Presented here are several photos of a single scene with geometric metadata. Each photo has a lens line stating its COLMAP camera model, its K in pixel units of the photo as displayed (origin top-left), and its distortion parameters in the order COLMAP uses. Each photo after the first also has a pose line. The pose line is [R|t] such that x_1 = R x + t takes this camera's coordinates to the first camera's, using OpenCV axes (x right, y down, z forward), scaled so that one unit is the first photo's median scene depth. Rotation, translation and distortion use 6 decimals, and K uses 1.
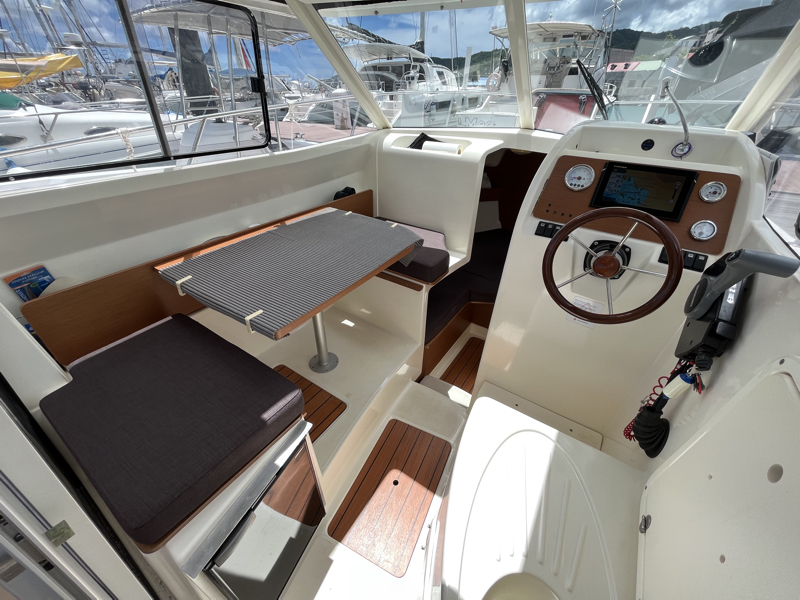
lens RADIAL K [[323.7, 0, 401.4], [0, 323.7, 297.6], [0, 0, 1]] dist [-0.003194, 0.000161]
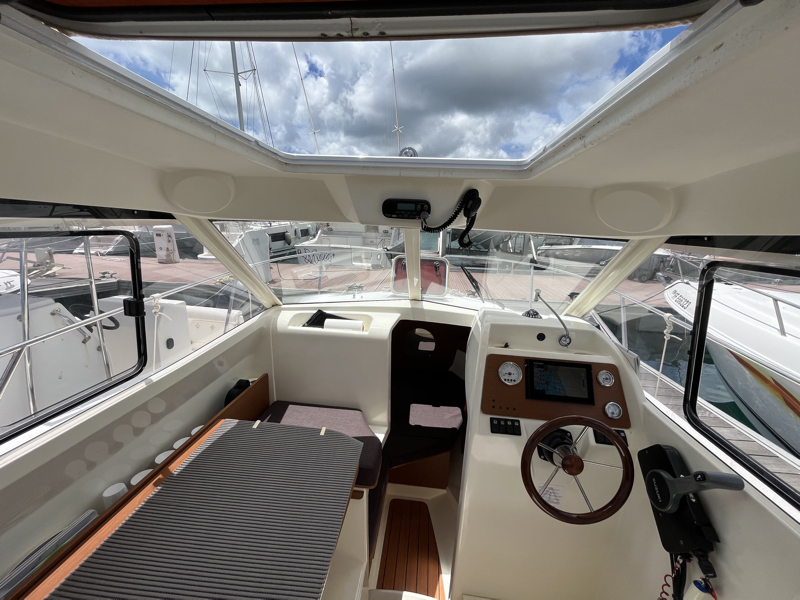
lens RADIAL K [[323.7, 0, 403.9], [0, 323.7, 302.5], [0, 0, 1]] dist [-0.003194, 0.000161]
pose [[0.885068, -0.096099, 0.455433, -0.202337], [0.233231, 0.938321, -0.255259, -0.290410], [-0.402812, 0.332143, 0.852891, 0.064991]]
